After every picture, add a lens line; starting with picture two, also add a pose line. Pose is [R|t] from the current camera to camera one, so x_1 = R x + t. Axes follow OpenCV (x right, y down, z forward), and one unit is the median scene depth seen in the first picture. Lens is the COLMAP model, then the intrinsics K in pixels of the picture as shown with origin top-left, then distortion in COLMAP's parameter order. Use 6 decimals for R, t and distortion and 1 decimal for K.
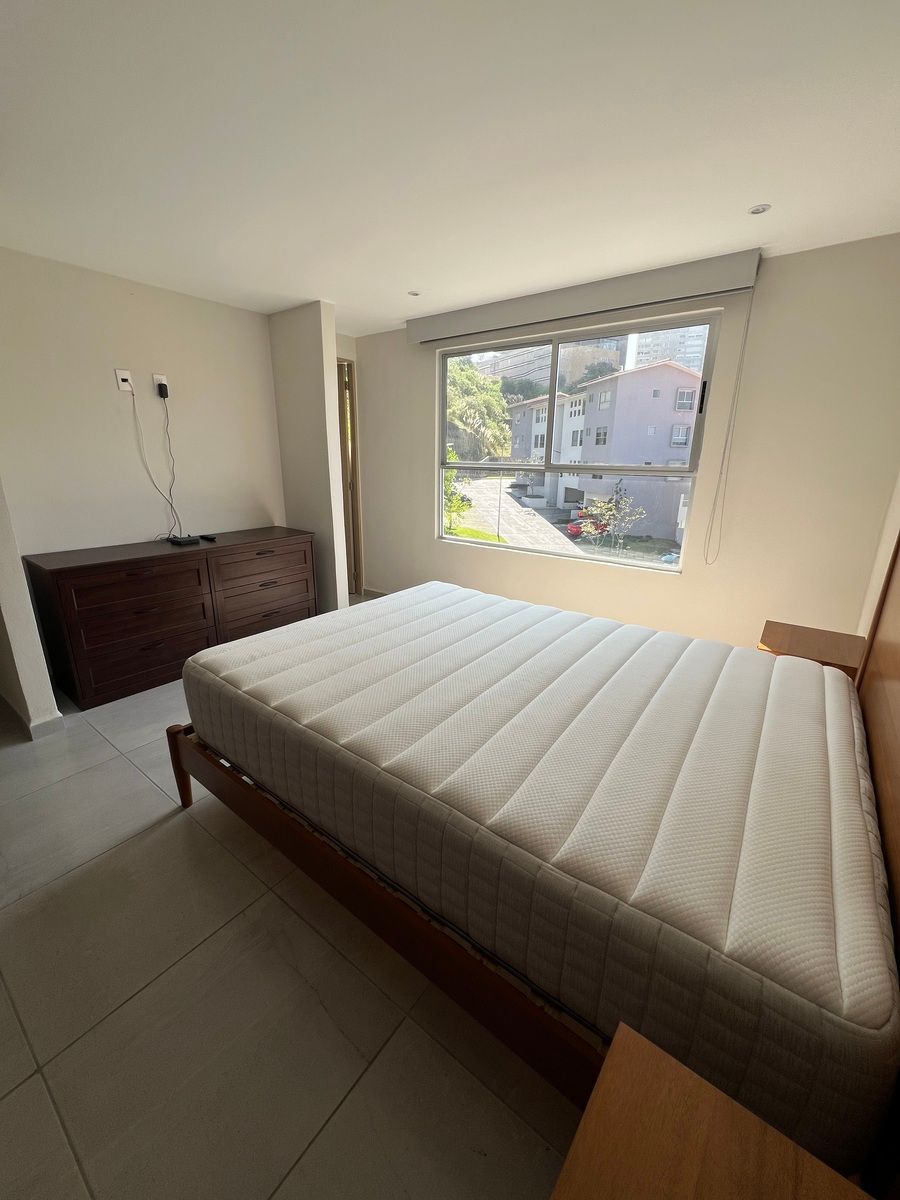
lens RADIAL K [[477.7, 0, 450.7], [0, 477.7, 596.2], [0, 0, 1]] dist [-0.002810, 0.000234]
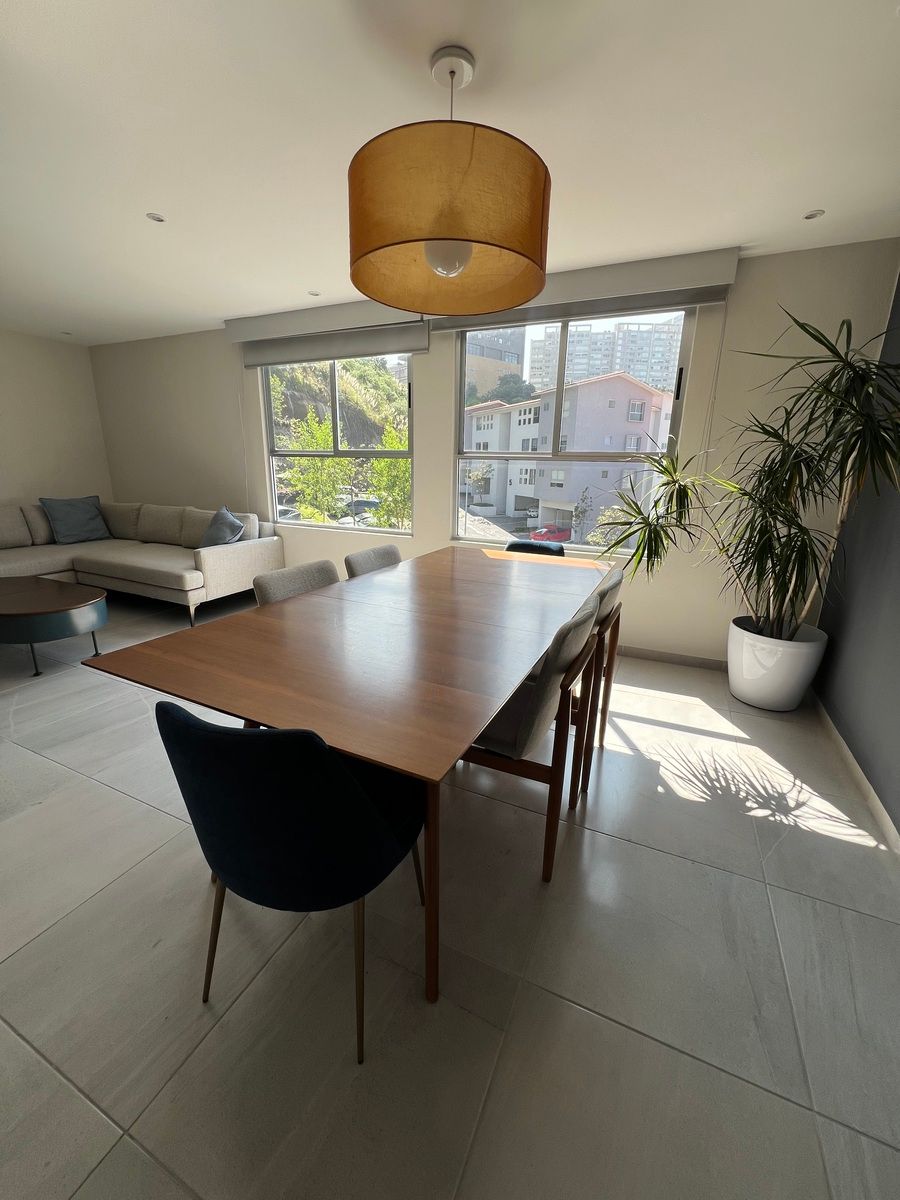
lens RADIAL K [[477.7, 0, 450.7], [0, 477.7, 596.2], [0, 0, 1]] dist [-0.002810, 0.000234]
pose [[0.977686, -0.046972, 0.204754, -0.097121], [0.050033, 0.998700, -0.009794, -0.014011], [-0.204028, 0.019820, 0.978764, 0.052610]]
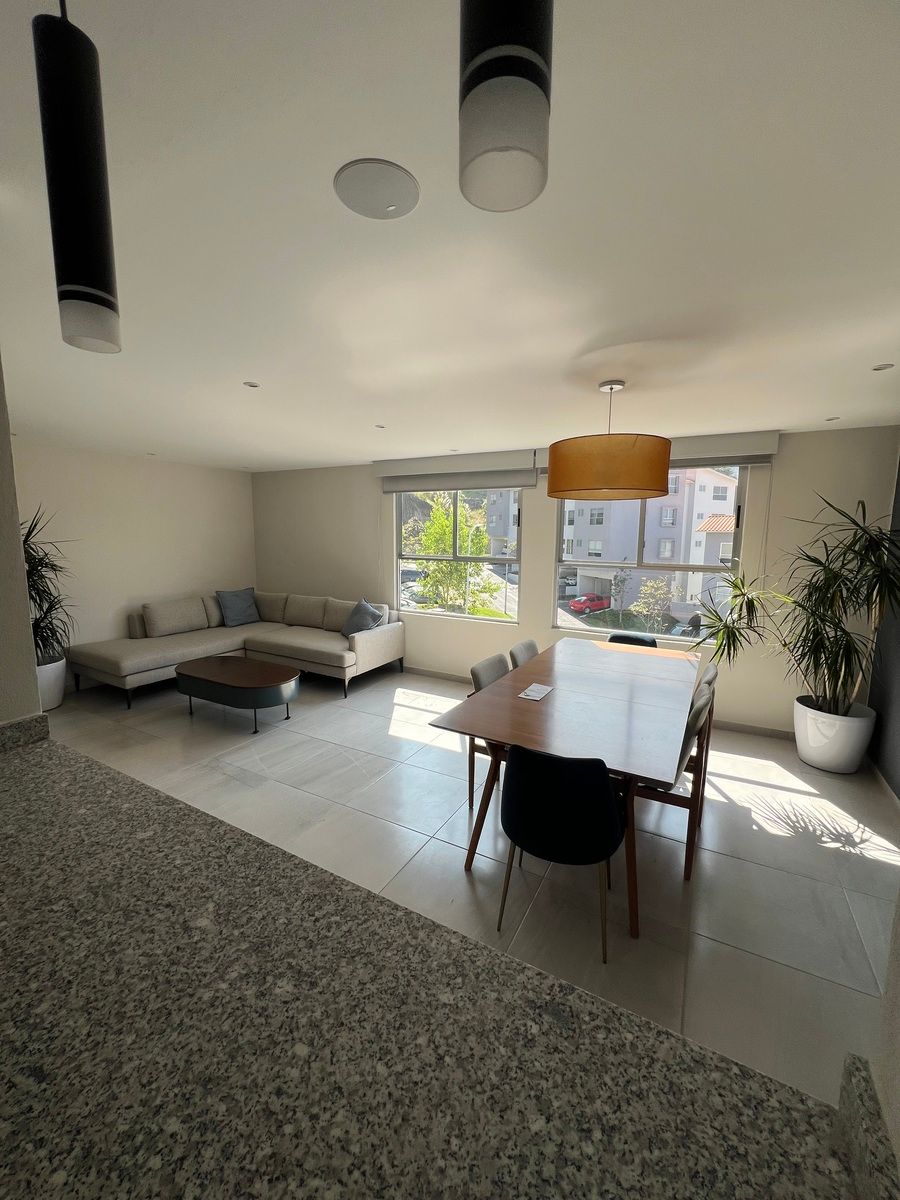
lens RADIAL K [[477.7, 0, 450.7], [0, 477.7, 596.2], [0, 0, 1]] dist [-0.002810, 0.000234]
pose [[0.989822, -0.018763, 0.141072, -0.112343], [0.039848, 0.988160, -0.148163, -0.016432], [-0.136622, 0.152276, 0.978850, 0.037619]]
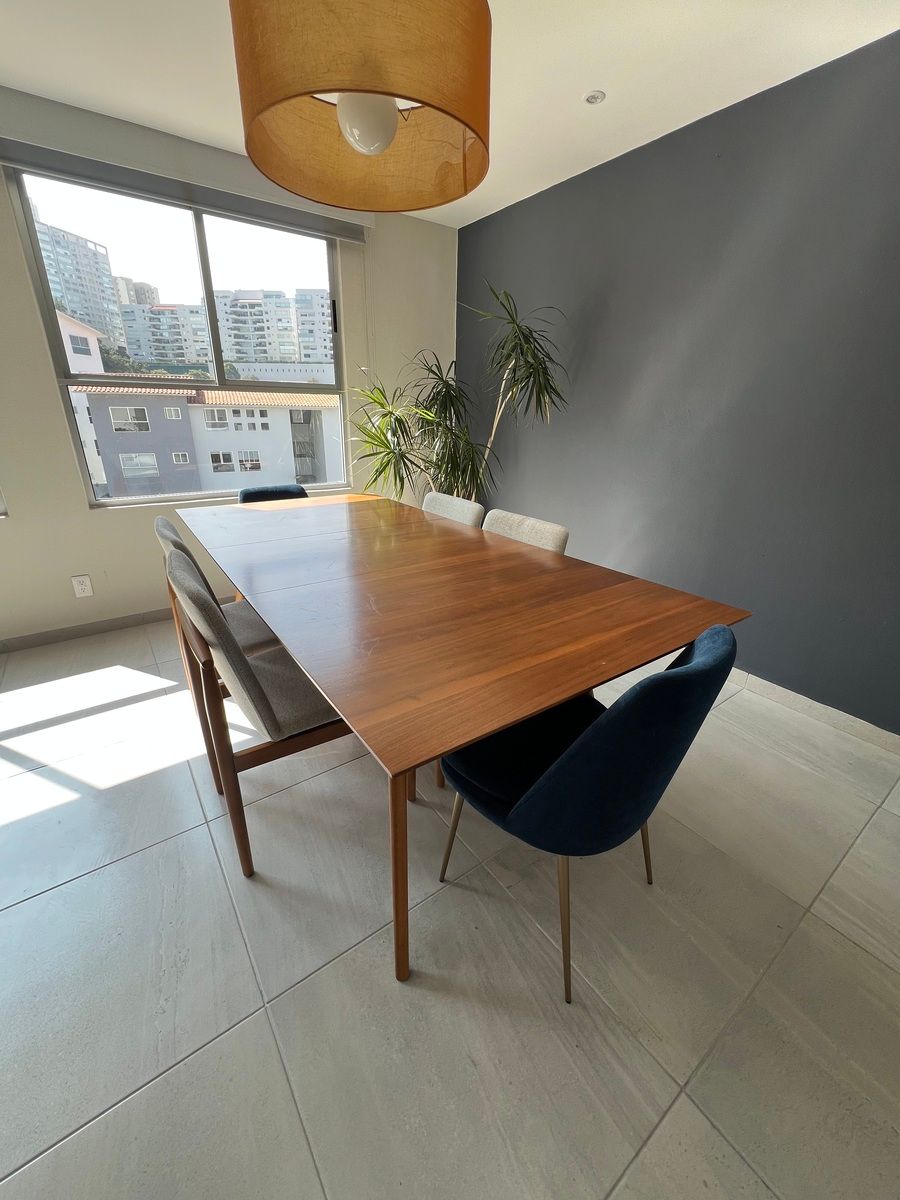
lens RADIAL K [[479.3, 0, 451.0], [0, 479.3, 596.6], [0, 0, 1]] dist [-0.004204, 0.000579]
pose [[0.290813, -0.353673, 0.889012, -0.117131], [0.257814, 0.923769, 0.283164, -0.018859], [-0.921390, 0.146852, 0.359826, 0.070774]]
